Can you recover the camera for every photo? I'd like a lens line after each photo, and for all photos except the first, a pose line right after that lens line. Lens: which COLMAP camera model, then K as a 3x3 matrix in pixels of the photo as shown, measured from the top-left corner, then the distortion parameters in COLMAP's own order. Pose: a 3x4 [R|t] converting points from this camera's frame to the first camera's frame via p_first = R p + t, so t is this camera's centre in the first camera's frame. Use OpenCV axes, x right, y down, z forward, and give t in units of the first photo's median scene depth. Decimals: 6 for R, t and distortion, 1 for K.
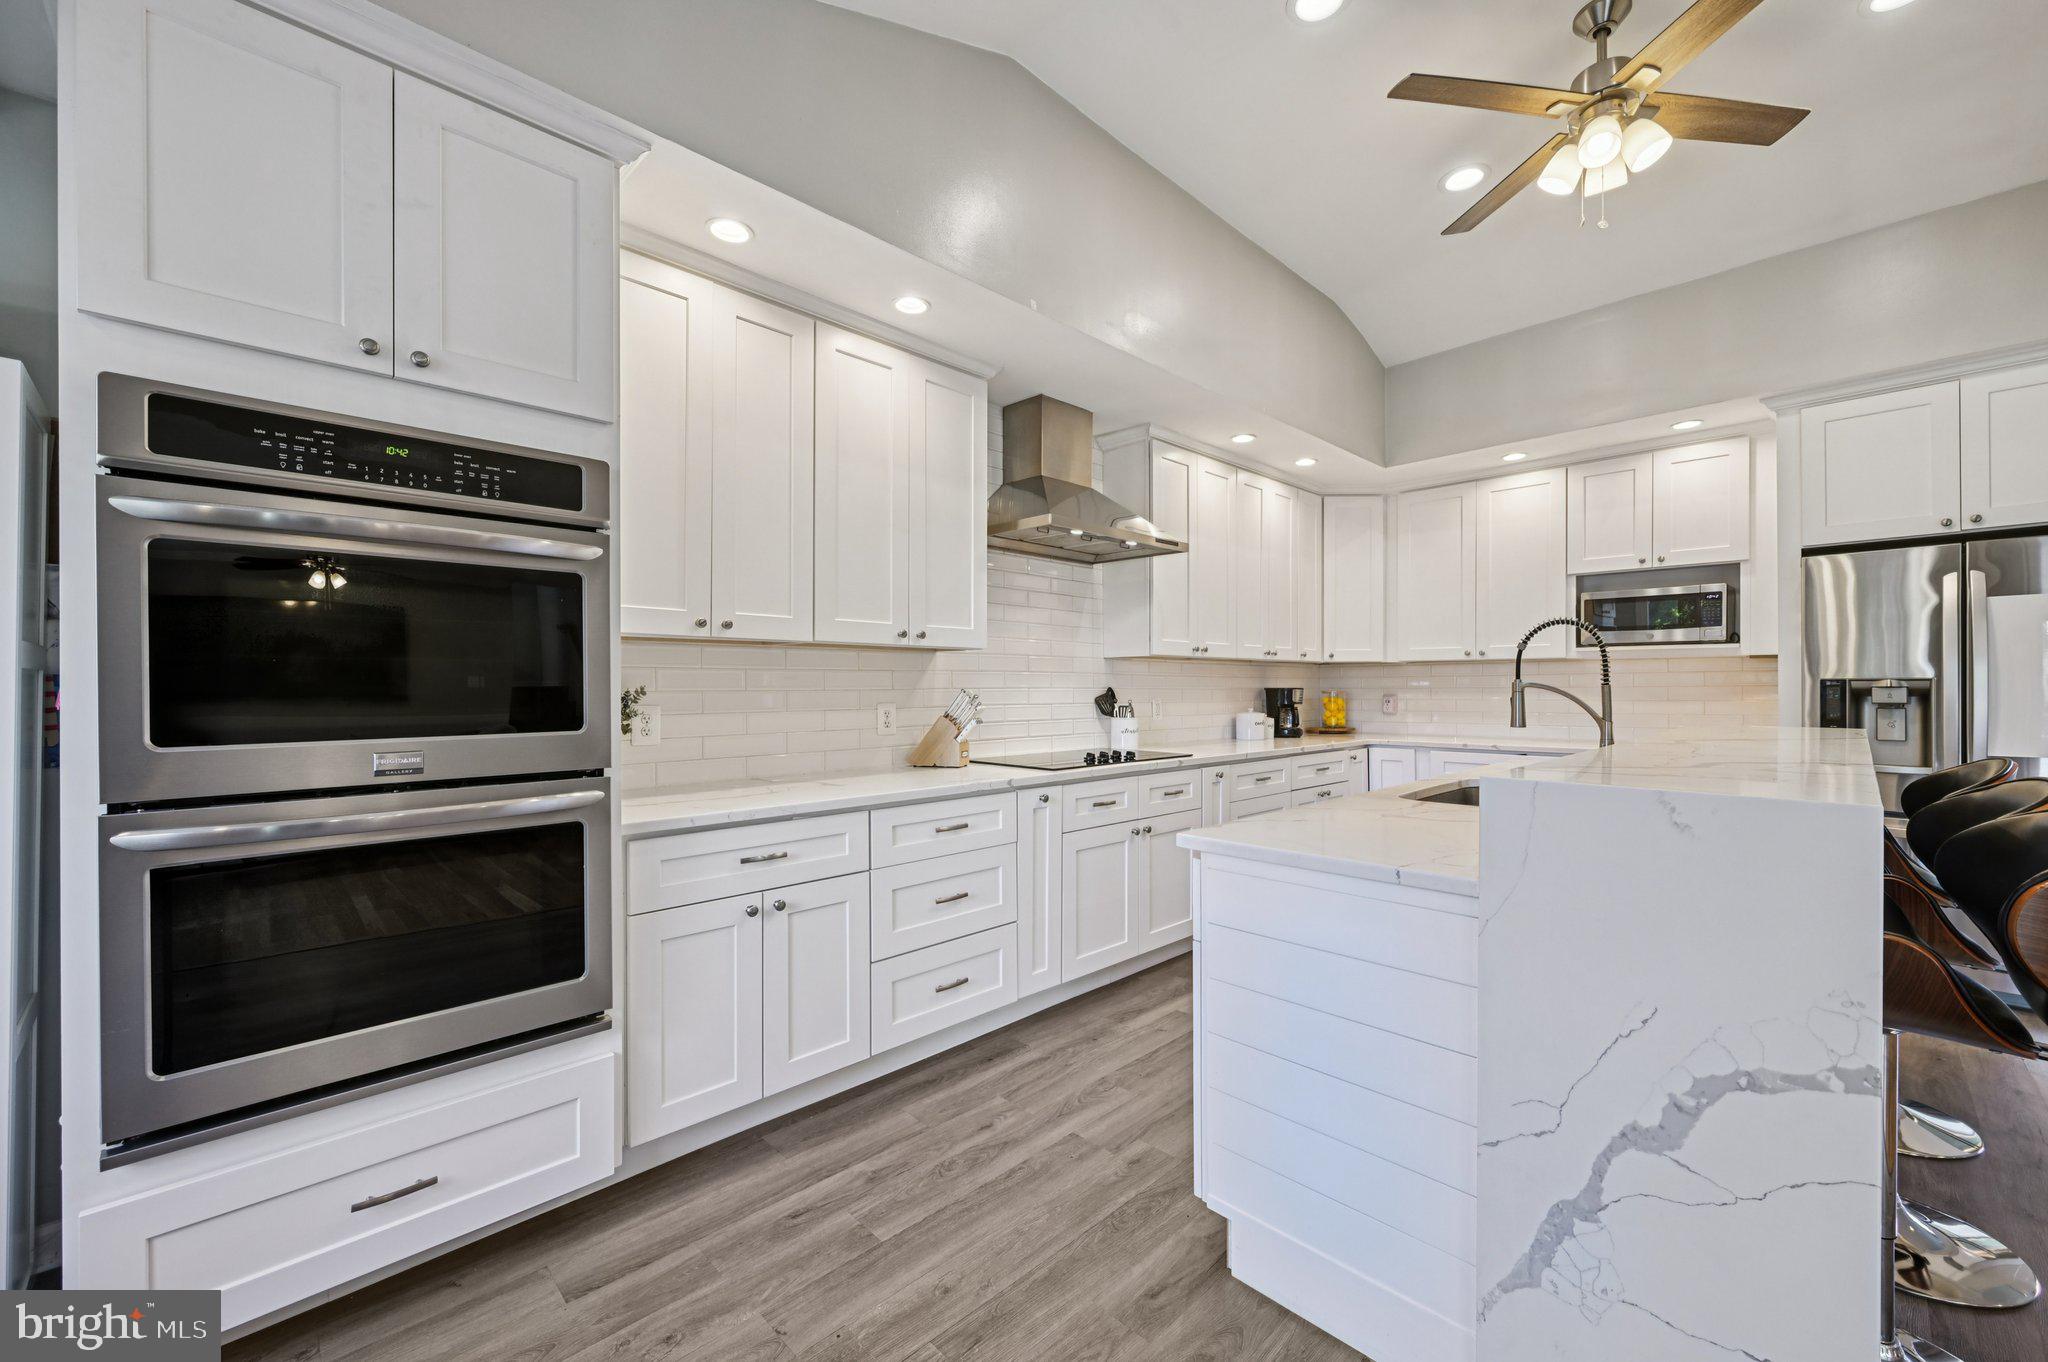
lens RADIAL K [[808.9, 0, 1031.8], [0, 808.9, 690.7], [0, 0, 1]] dist [-0.001248, -0.001230]
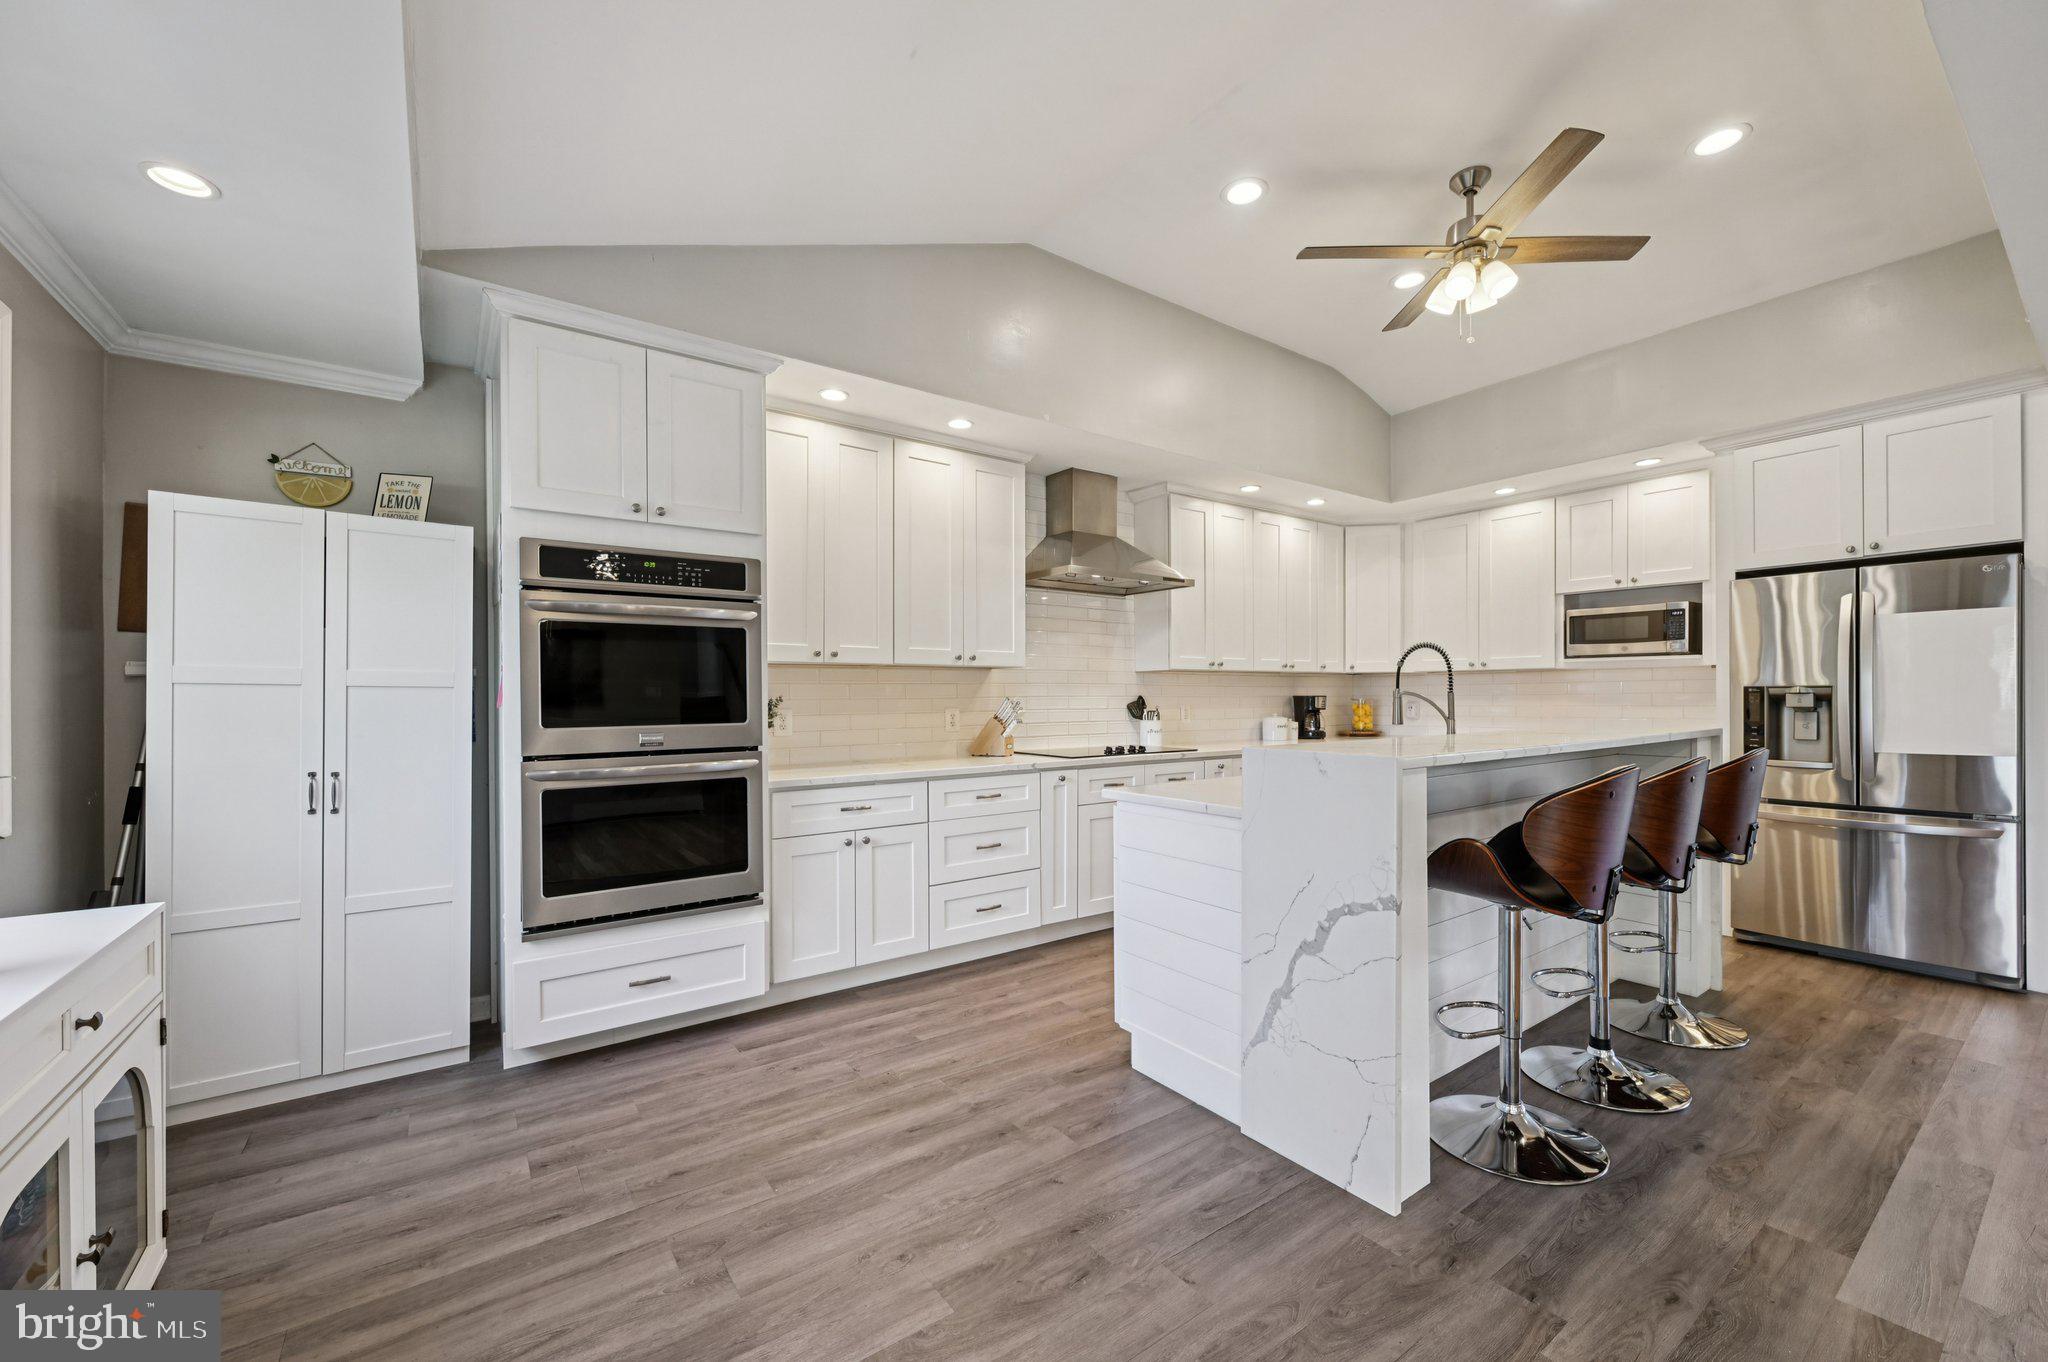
lens RADIAL K [[808.9, 0, 1028.5], [0, 808.9, 702.5], [0, 0, 1]] dist [-0.001248, -0.001230]
pose [[0.988230, -0.001978, -0.152961, 0.162286], [0.002563, 0.999990, 0.003627, 0.001899], [0.152952, -0.003976, 0.988226, -0.330404]]
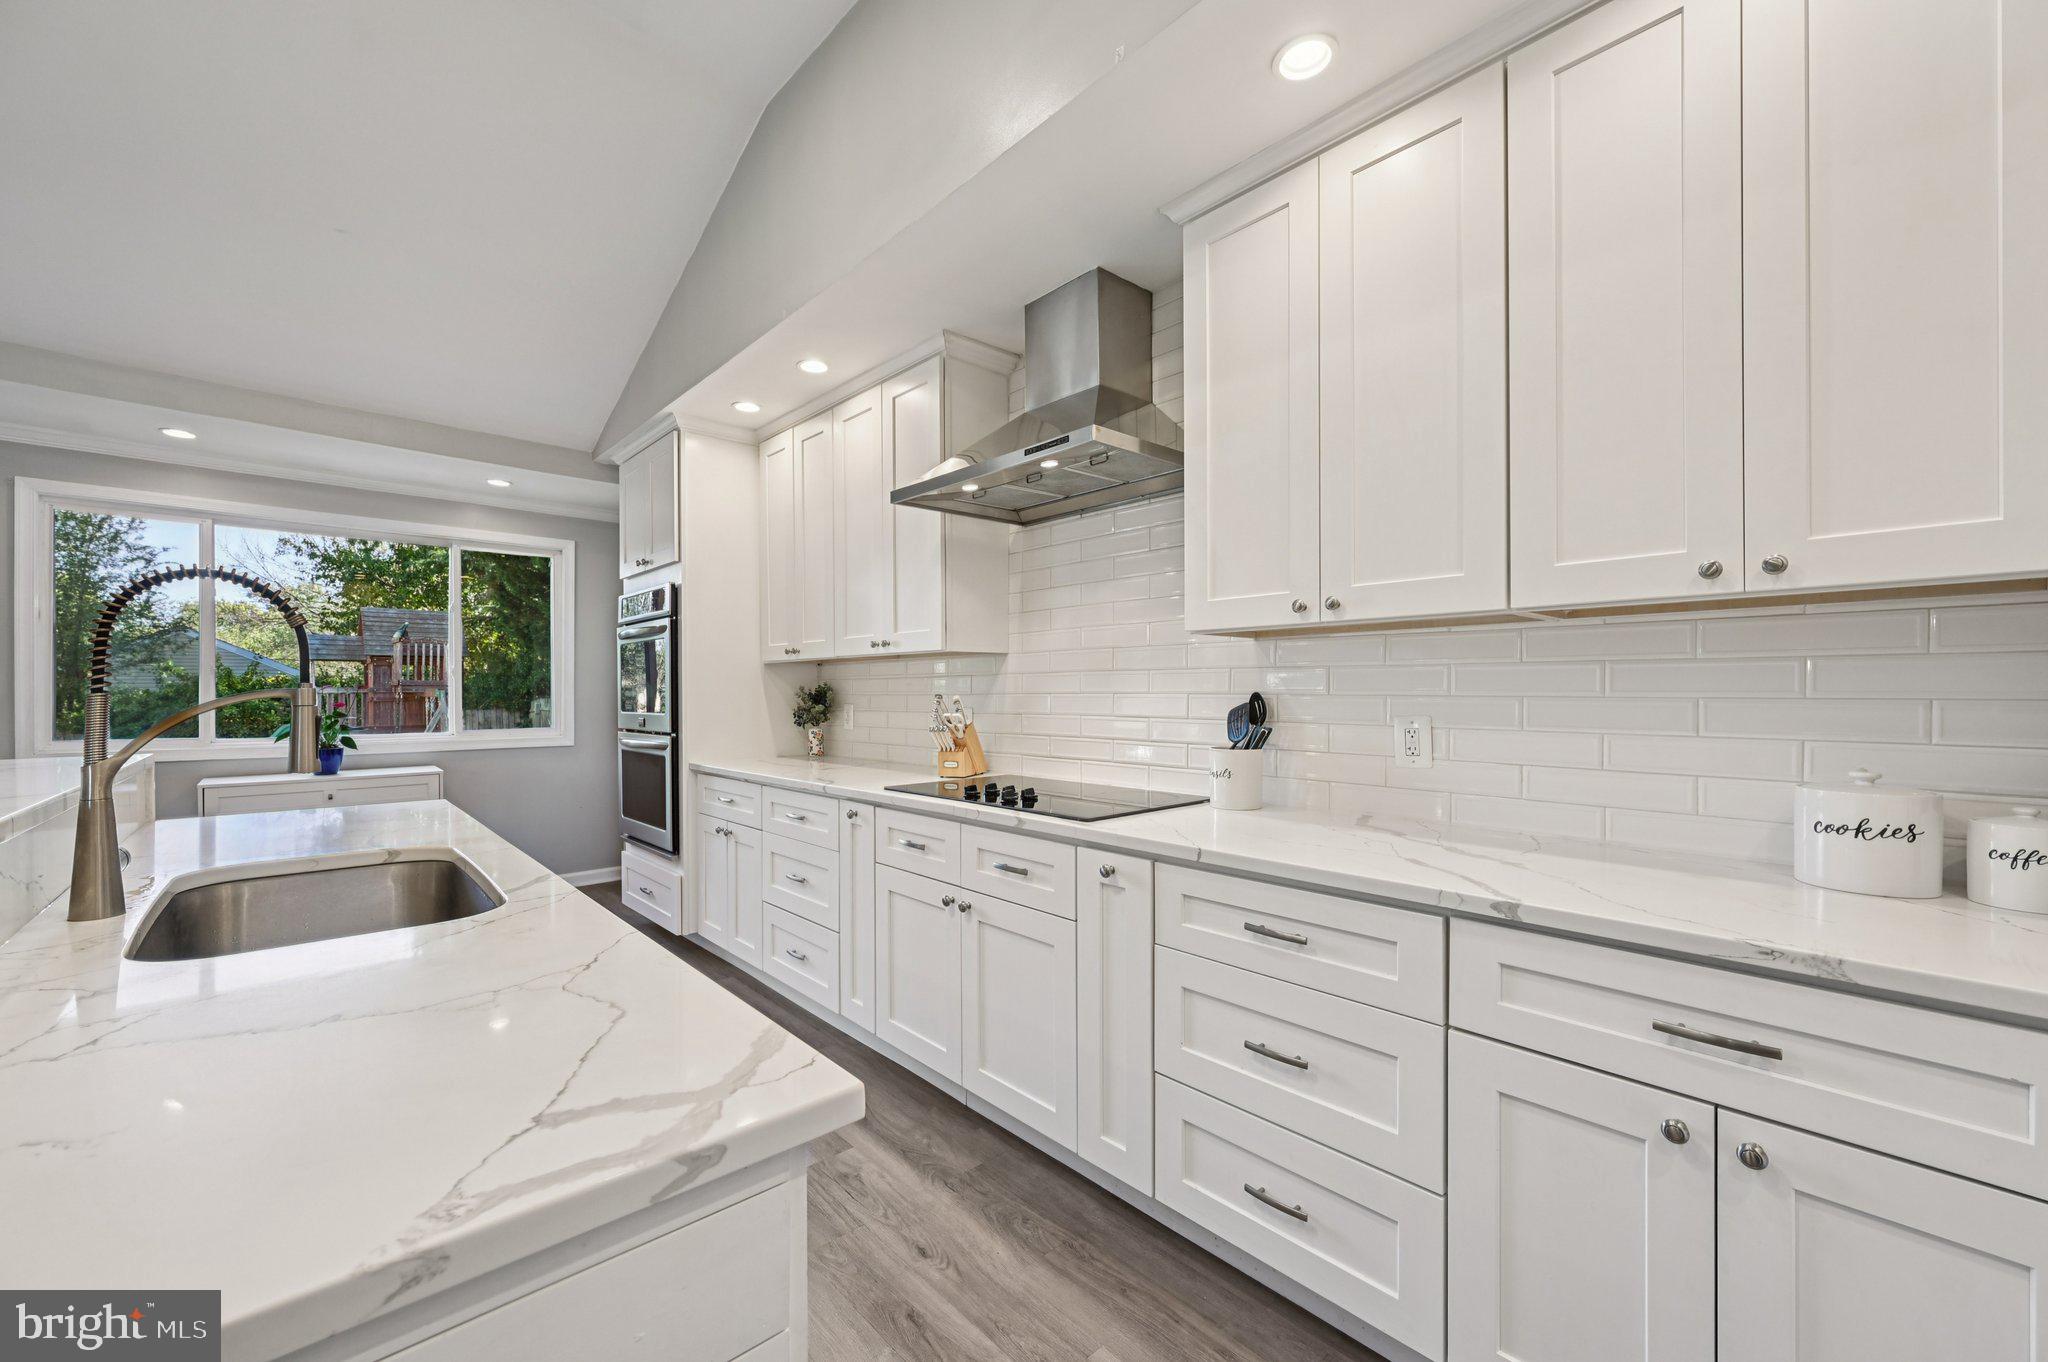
lens RADIAL K [[808.9, 0, 1040.5], [0, 808.9, 691.9], [0, 0, 1]] dist [-0.001248, -0.001230]
pose [[-0.038082, 0.001767, -0.999273, 0.900750], [-0.002984, 0.999994, 0.001882, -0.007387], [0.999270, 0.003054, -0.038076, 1.216392]]
